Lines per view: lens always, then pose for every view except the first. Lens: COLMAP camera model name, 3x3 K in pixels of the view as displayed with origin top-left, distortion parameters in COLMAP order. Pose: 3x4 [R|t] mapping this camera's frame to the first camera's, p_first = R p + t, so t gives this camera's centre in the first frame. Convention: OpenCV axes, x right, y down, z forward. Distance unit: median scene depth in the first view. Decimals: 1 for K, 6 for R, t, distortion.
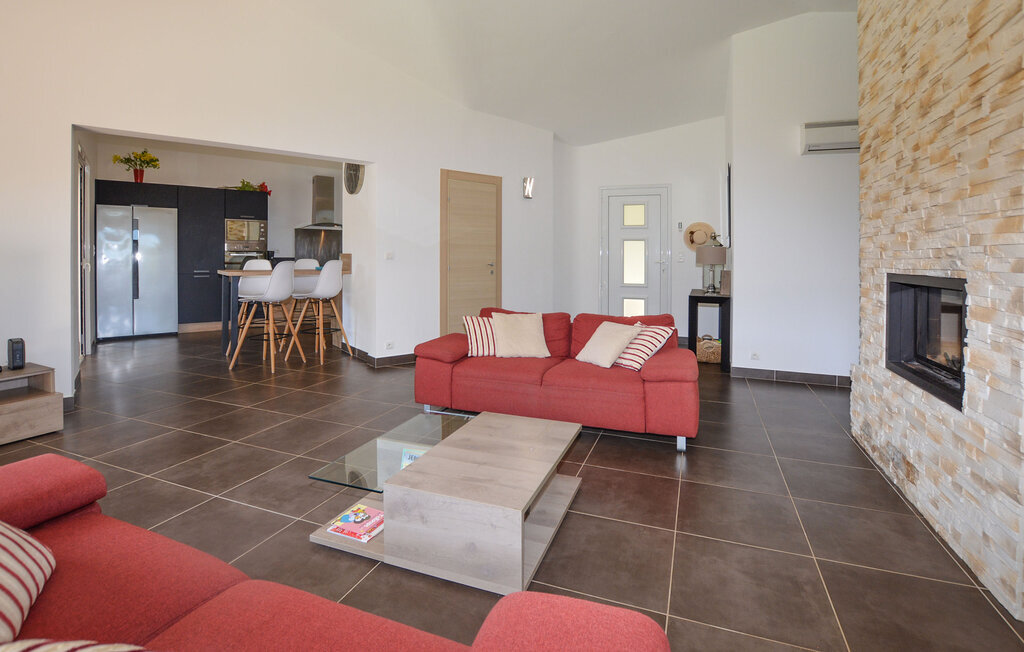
lens RADIAL K [[488.5, 0, 509.2], [0, 488.5, 238.4], [0, 0, 1]] dist [-0.012879, 0.000072]
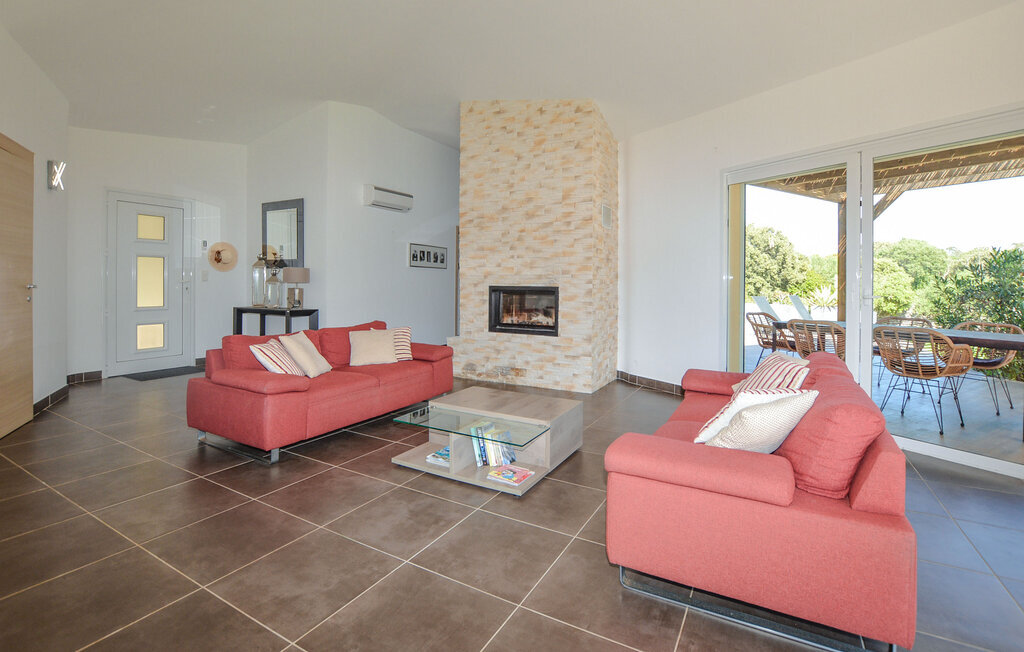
lens RADIAL K [[477.8, 0, 503.4], [0, 477.8, 273.0], [0, 0, 1]] dist [-0.020137, 0.000533]
pose [[0.142996, 0.009053, 0.989682, -1.298431], [-0.043240, 0.999061, -0.002891, 0.022016], [-0.988778, -0.042381, 0.143253, 0.680372]]
